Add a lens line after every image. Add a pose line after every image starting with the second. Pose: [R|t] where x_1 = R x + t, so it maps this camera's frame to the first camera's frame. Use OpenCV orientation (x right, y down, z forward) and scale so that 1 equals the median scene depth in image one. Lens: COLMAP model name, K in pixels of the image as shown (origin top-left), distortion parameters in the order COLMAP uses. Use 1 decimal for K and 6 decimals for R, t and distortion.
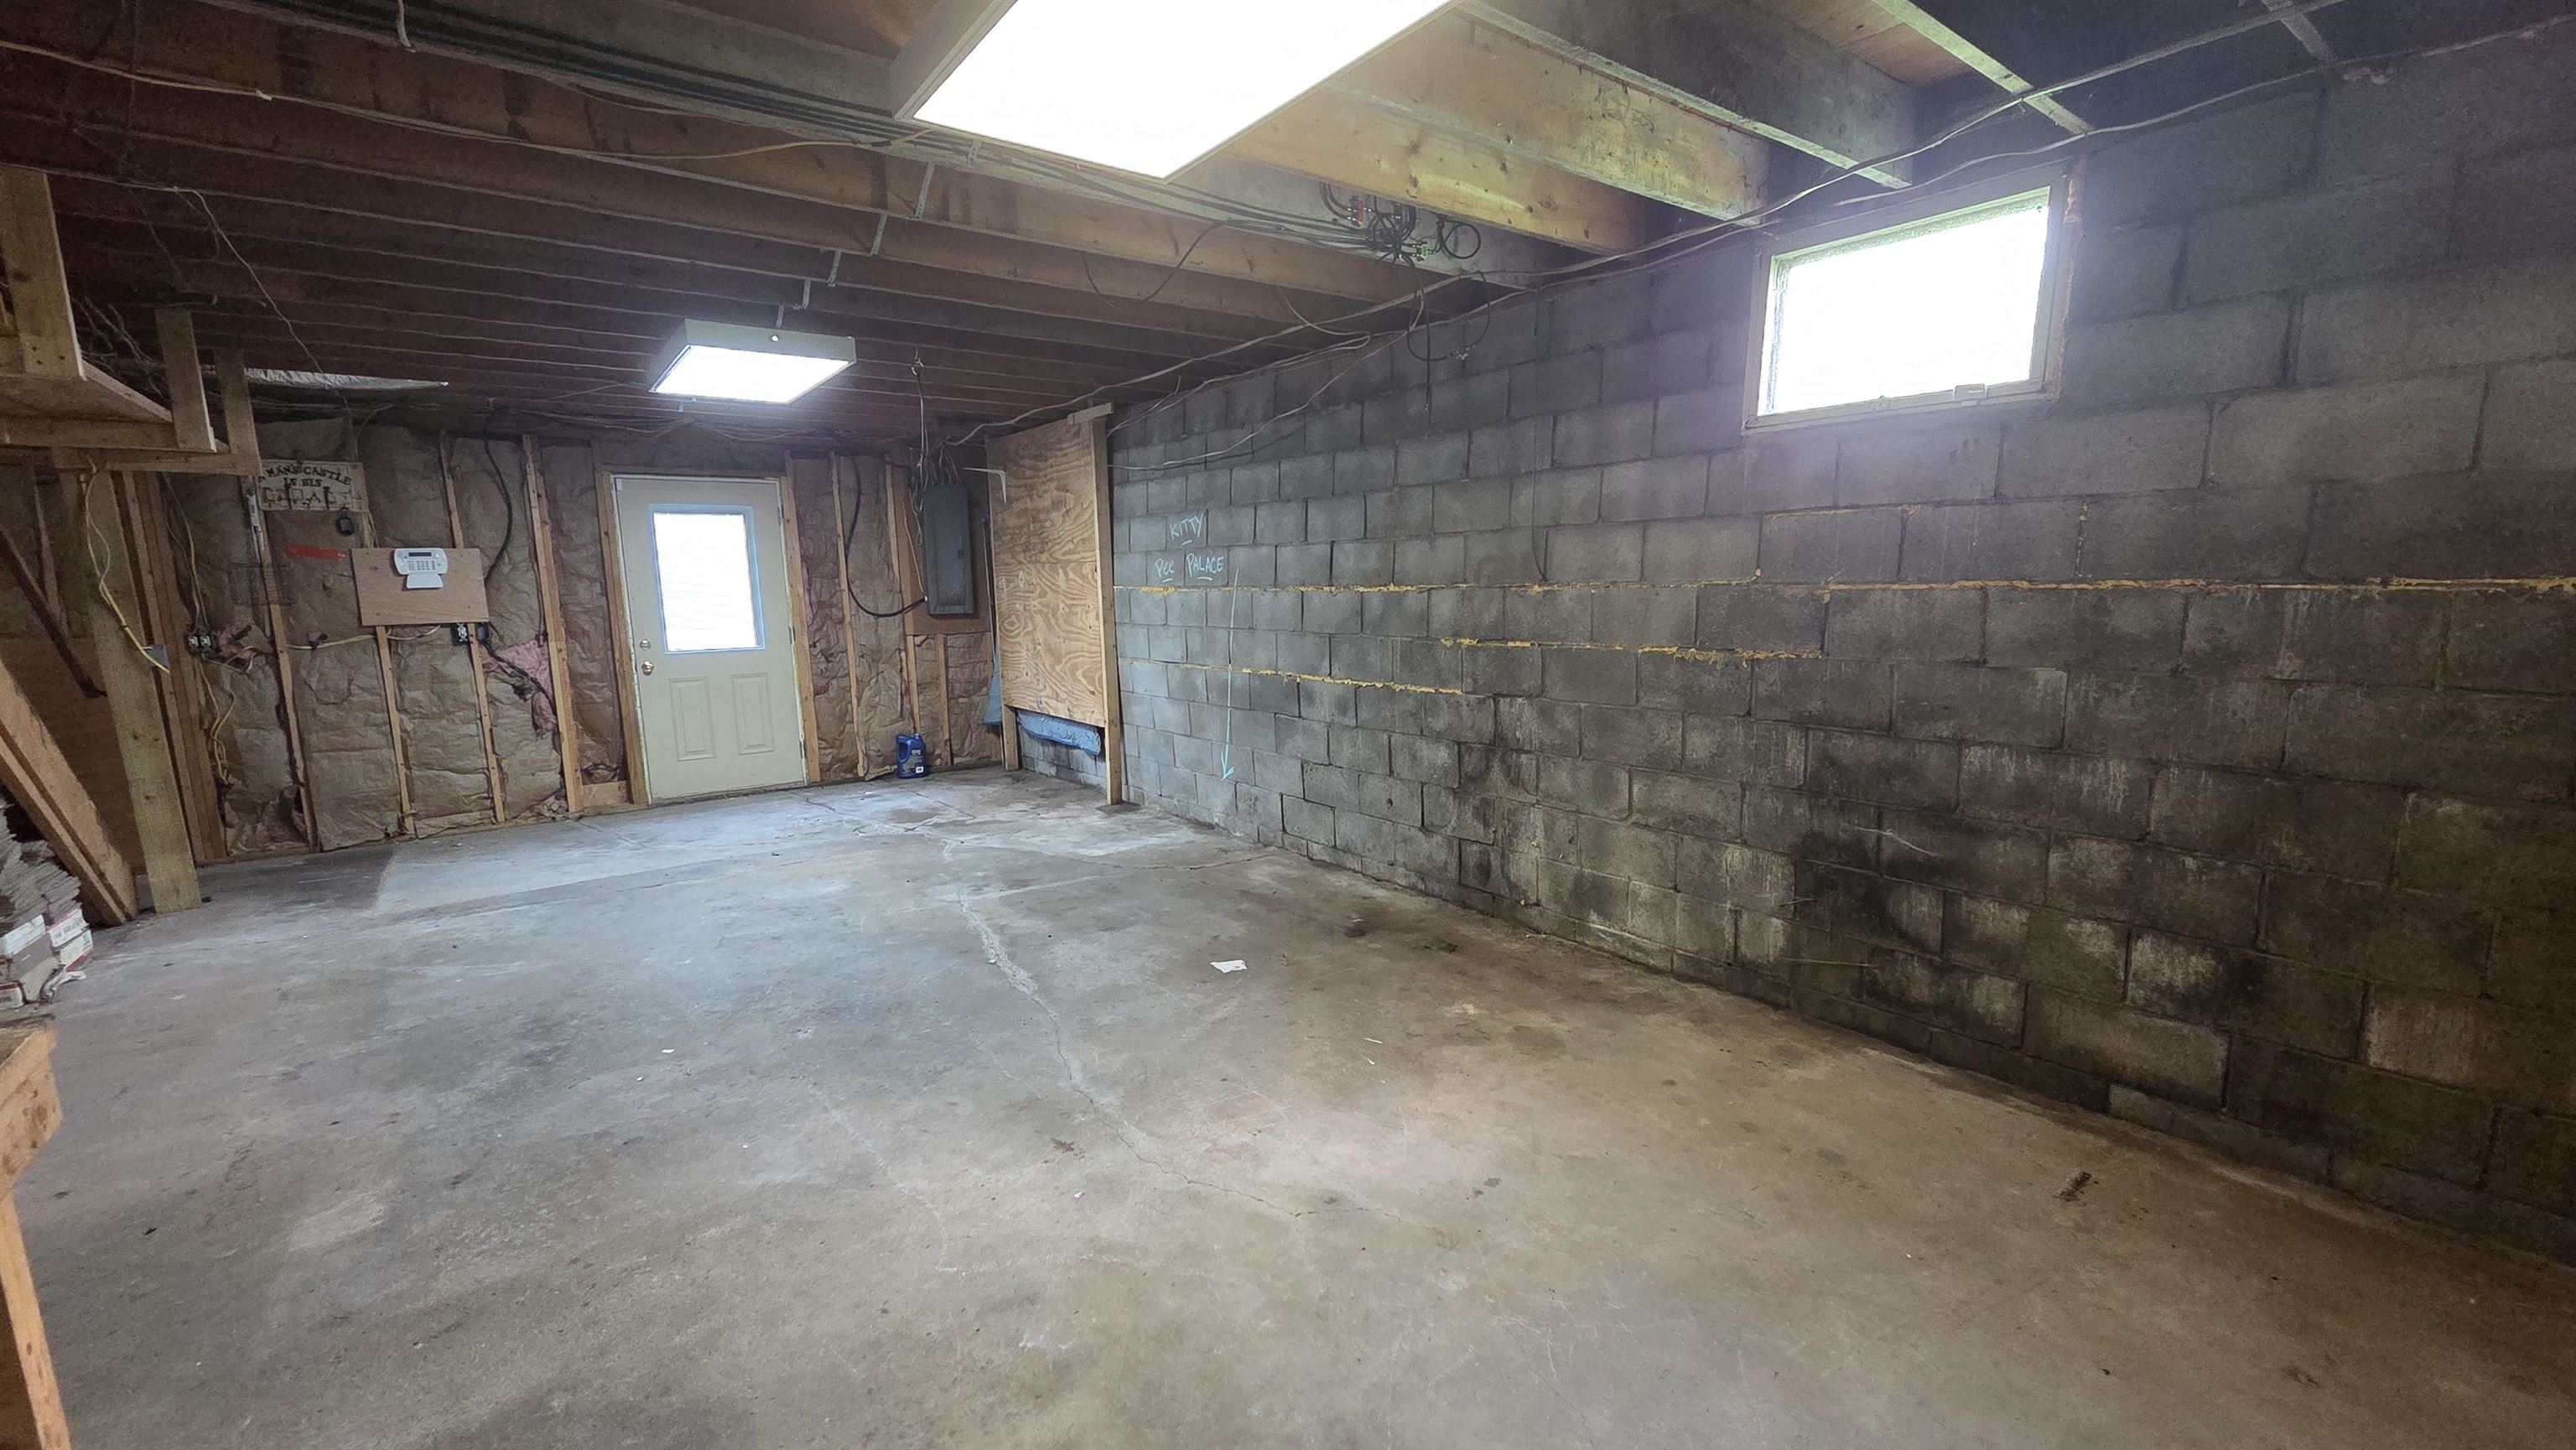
lens RADIAL K [[1050.5, 0, 1294.7], [0, 1050.5, 744.6], [0, 0, 1]] dist [0.003502, 0.000192]
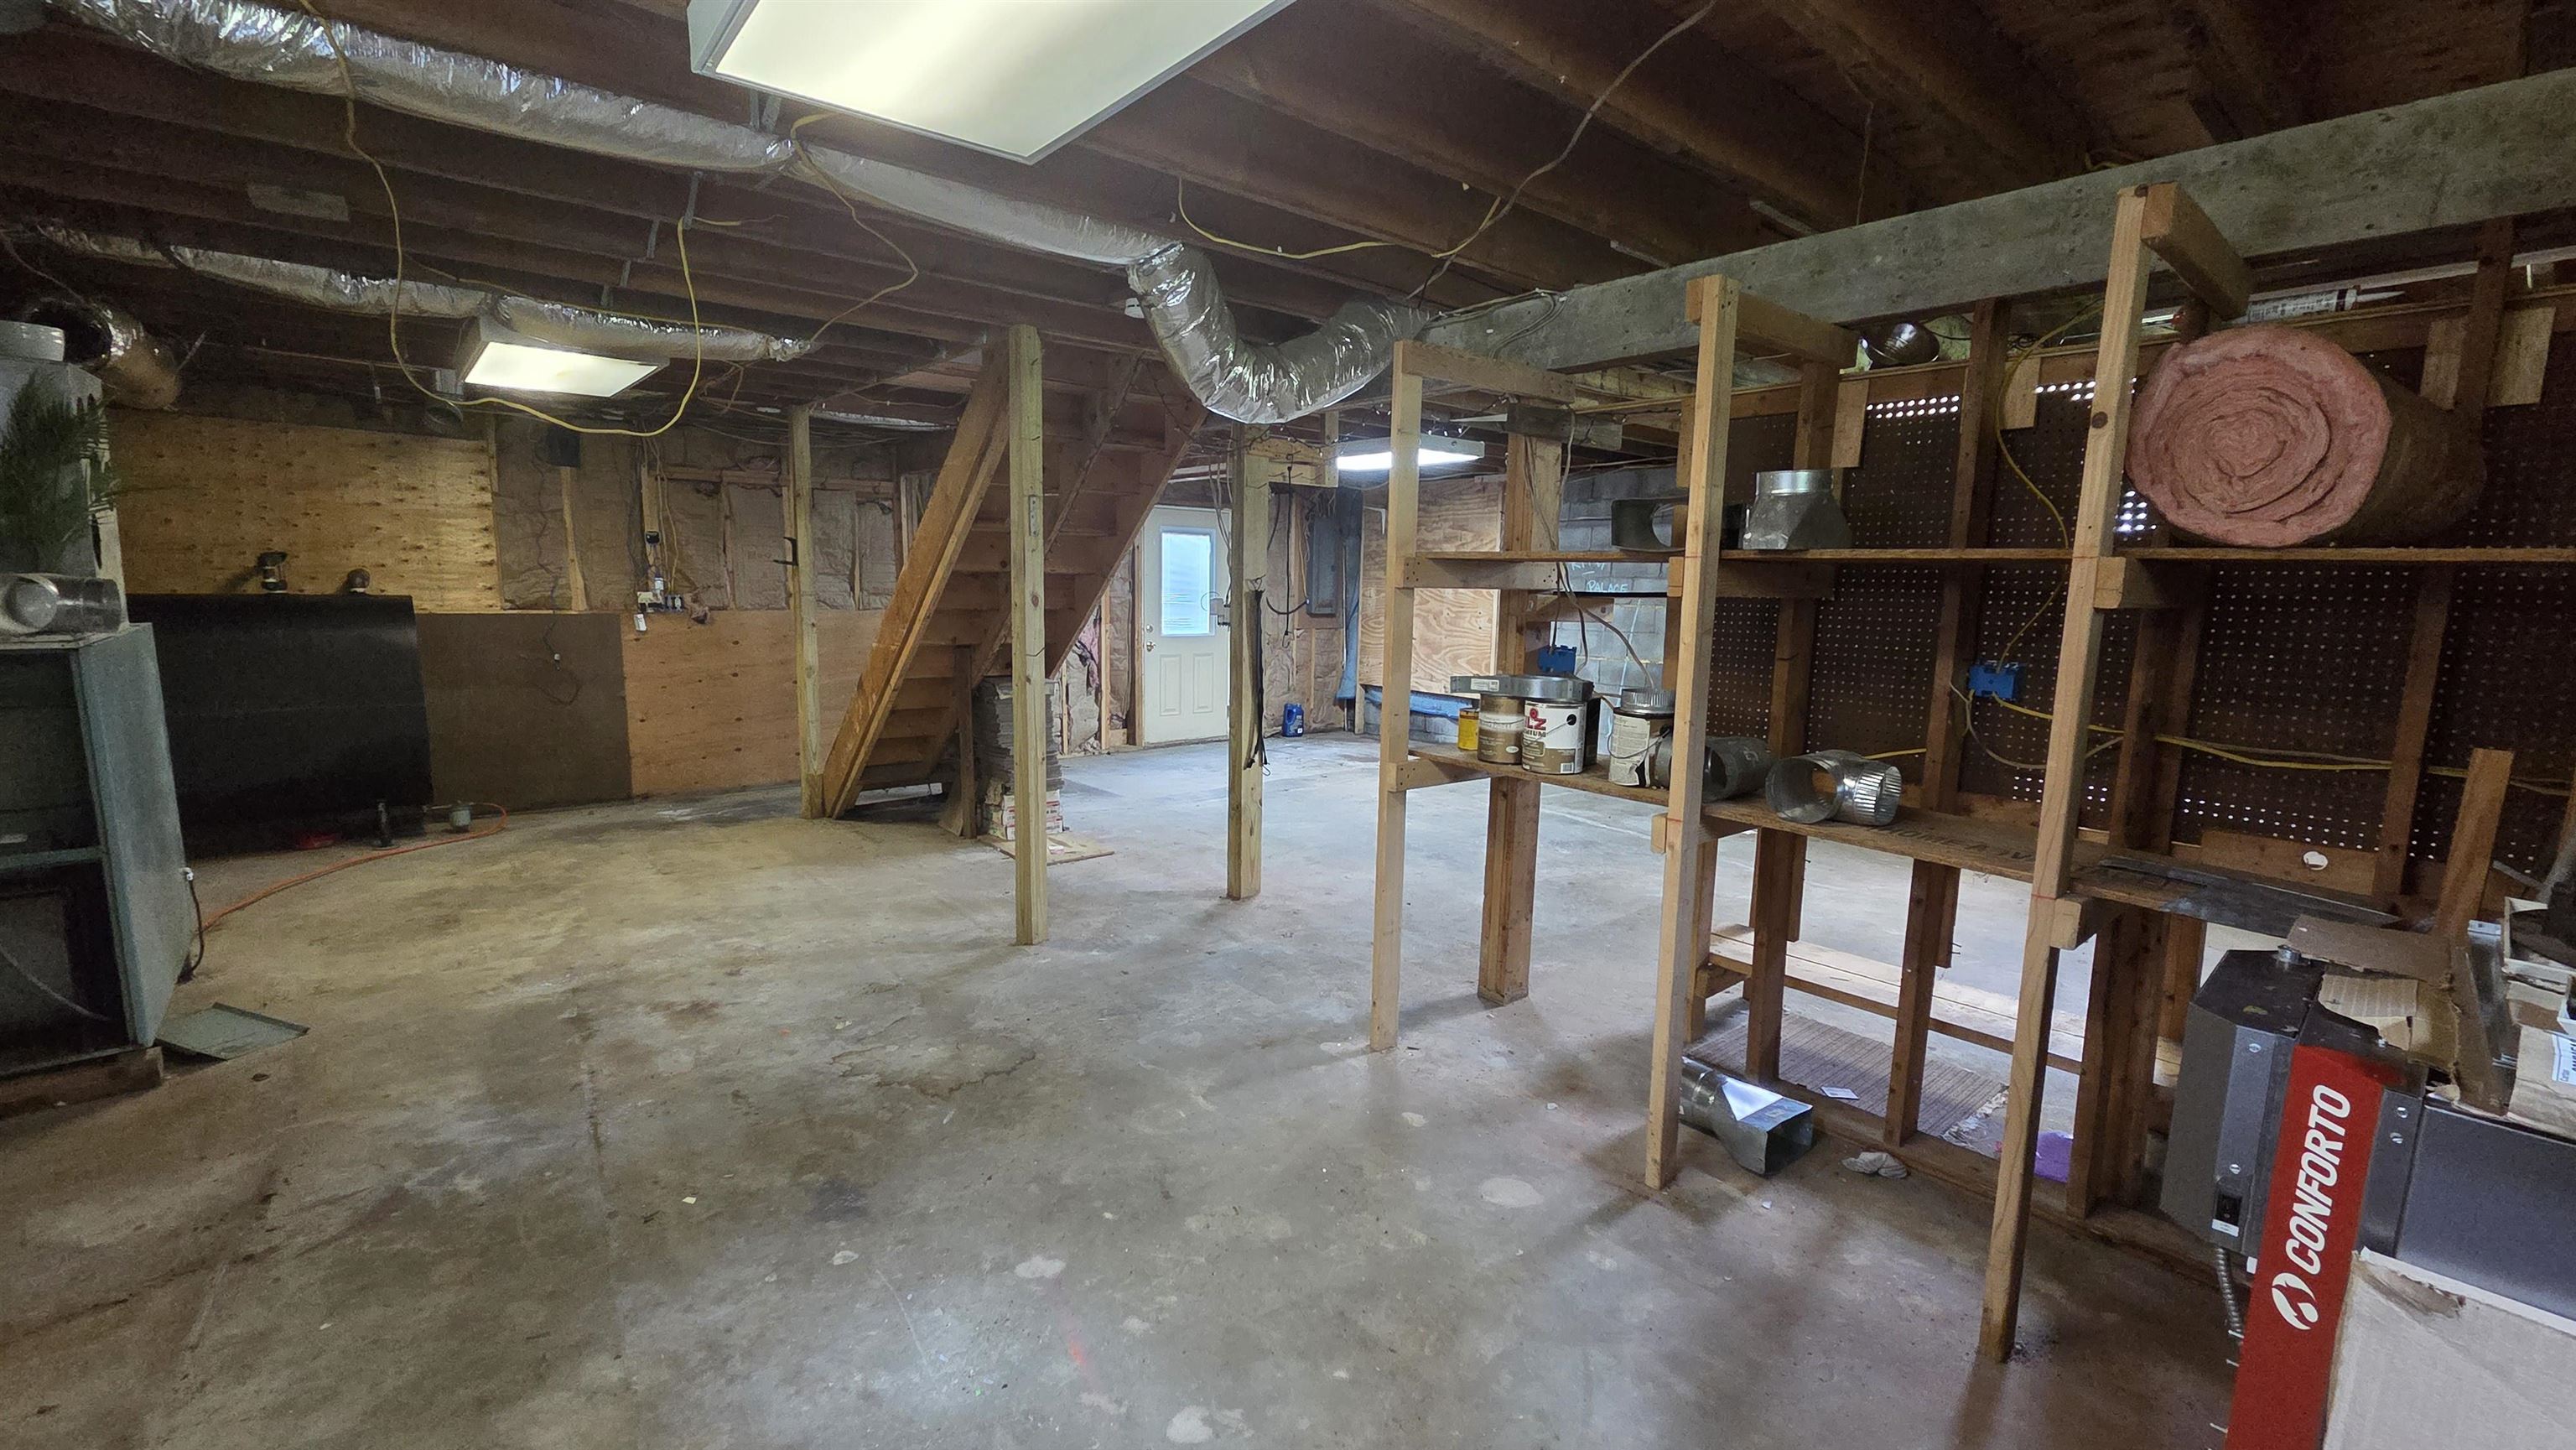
lens RADIAL K [[1050.5, 0, 1300.5], [0, 1050.5, 739.7], [0, 0, 1]] dist [0.003502, 0.000192]
pose [[0.997499, 0.030383, 0.063810, -0.805888], [-0.029790, 0.999504, -0.010212, 0.089480], [-0.064089, 0.008286, 0.997910, -0.582943]]
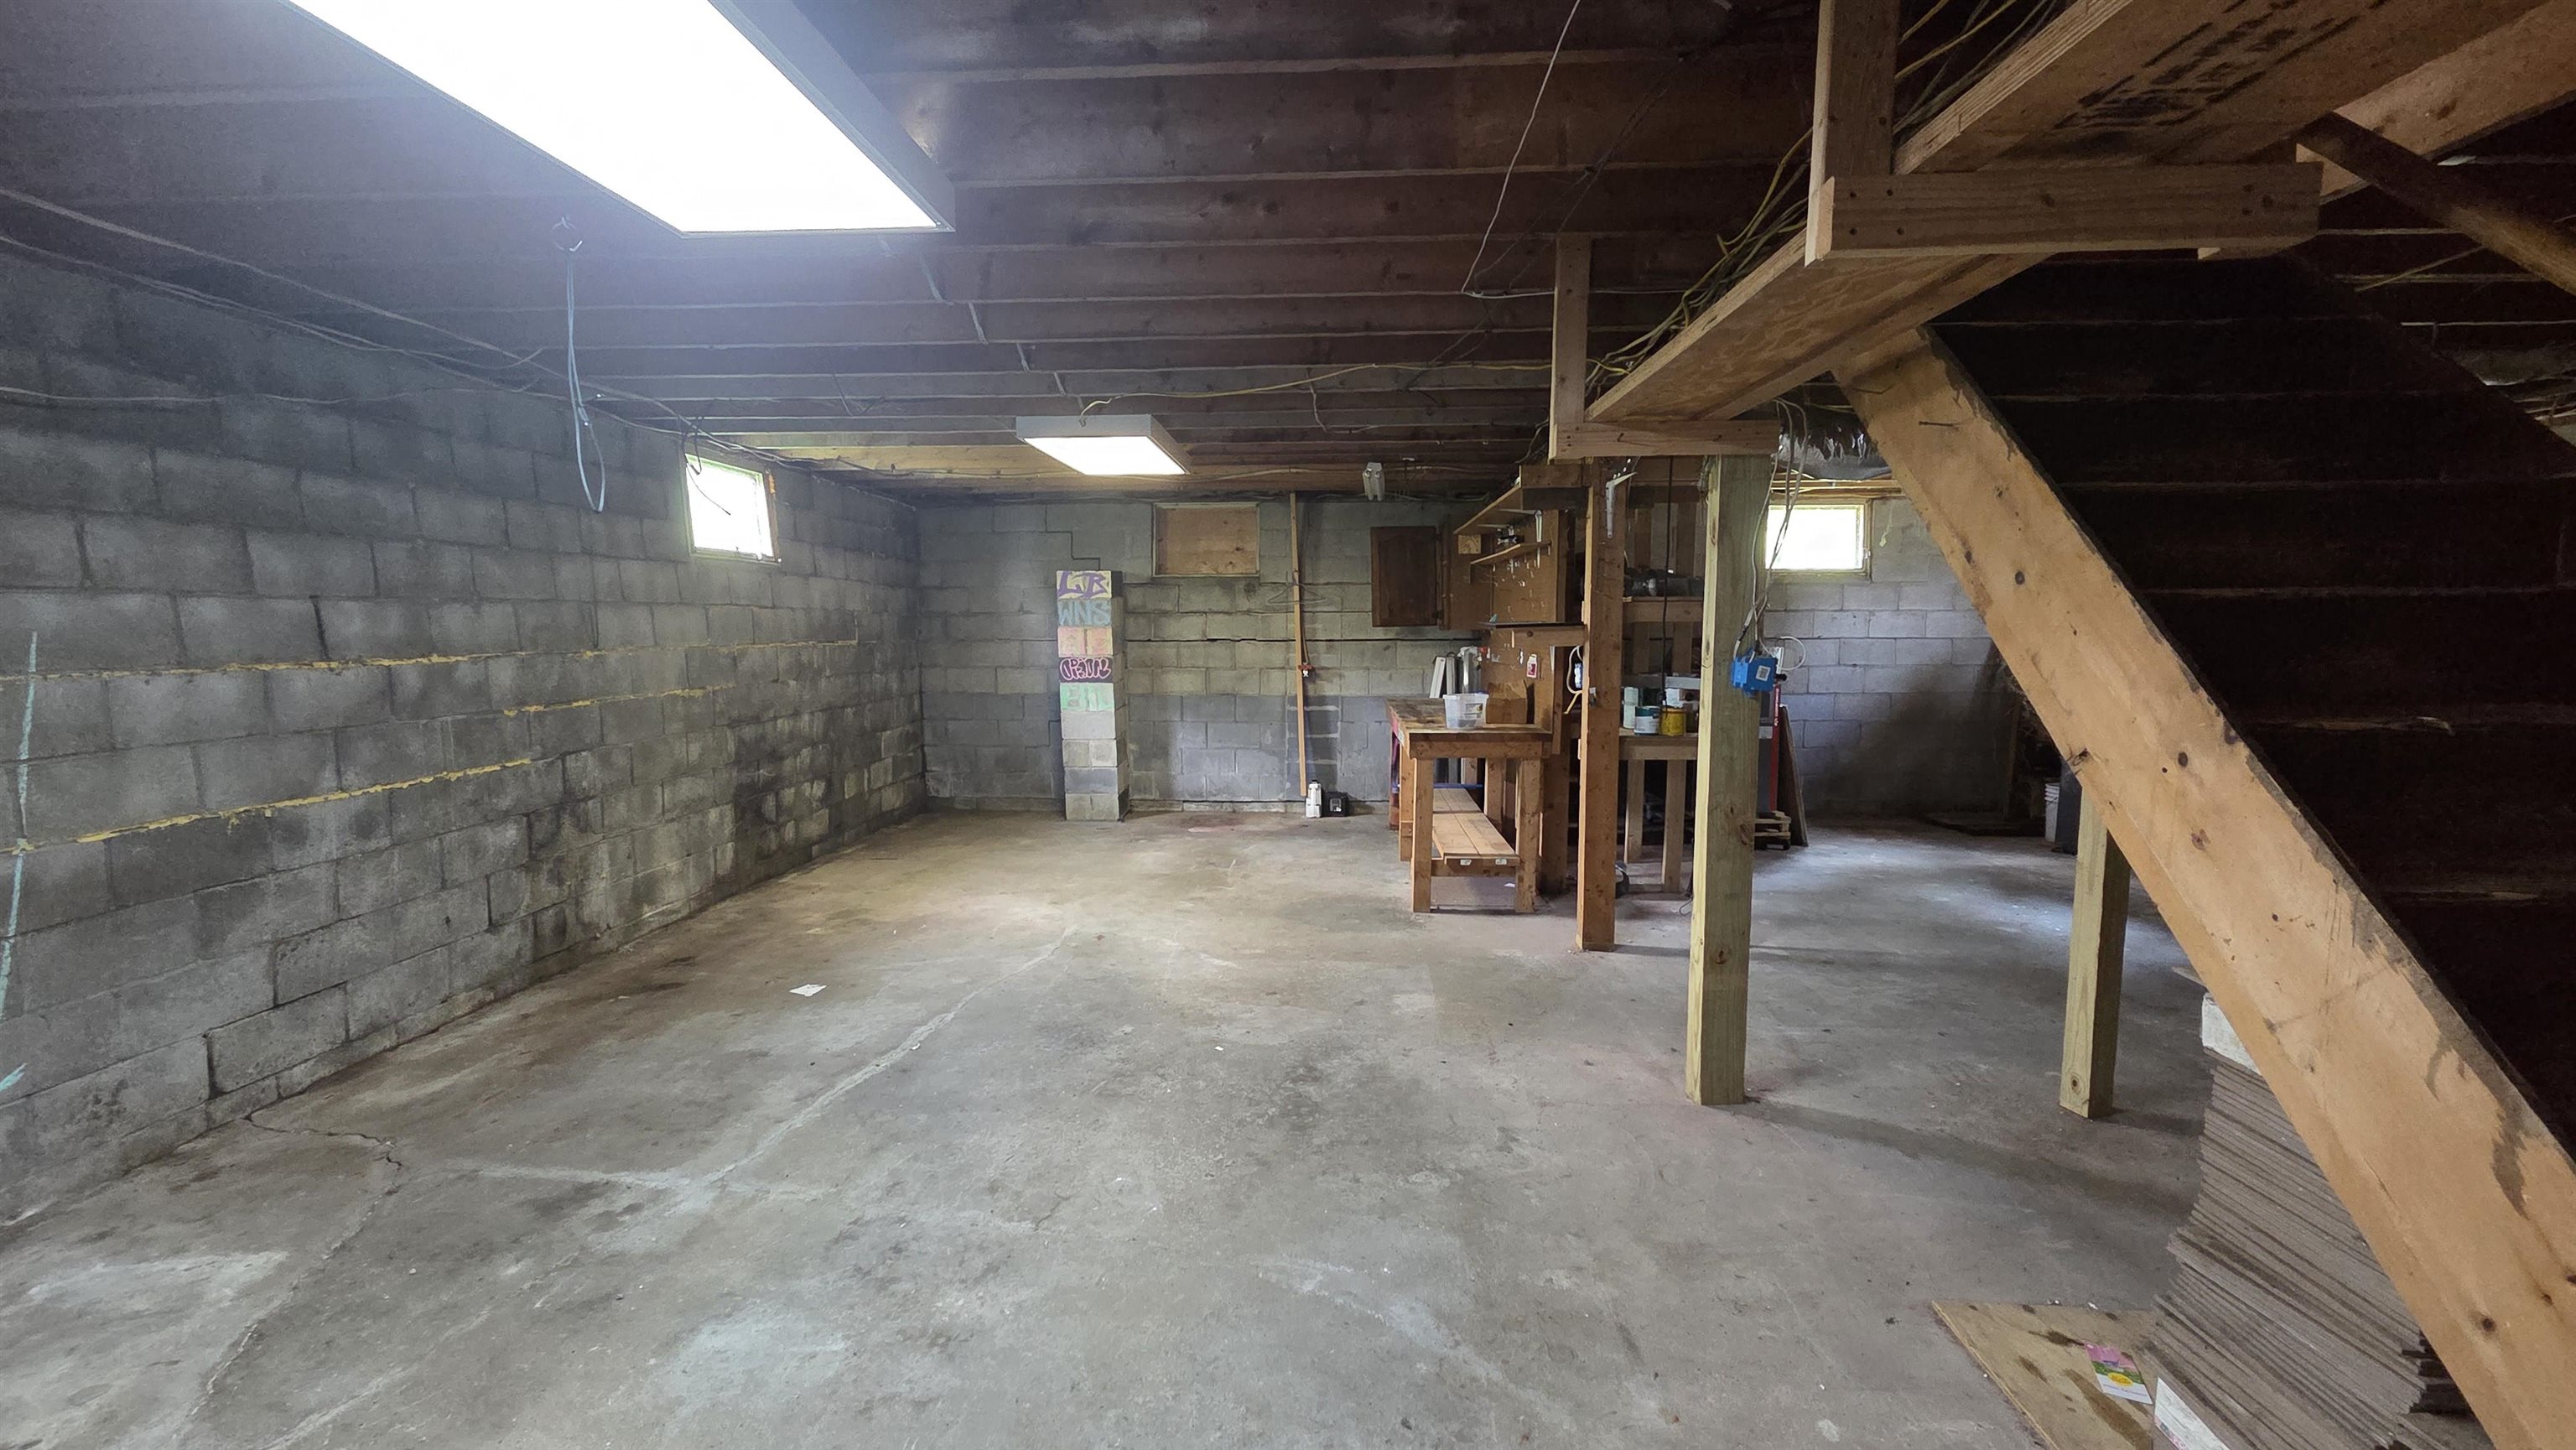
lens RADIAL K [[1050.5, 0, 1271.5], [0, 1050.5, 730.3], [0, 0, 1]] dist [0.003502, 0.000192]
pose [[-0.753823, -0.047530, 0.655356, -1.033300], [0.119130, 0.970965, 0.207448, -0.204289], [-0.646188, 0.234451, -0.726274, 1.292434]]
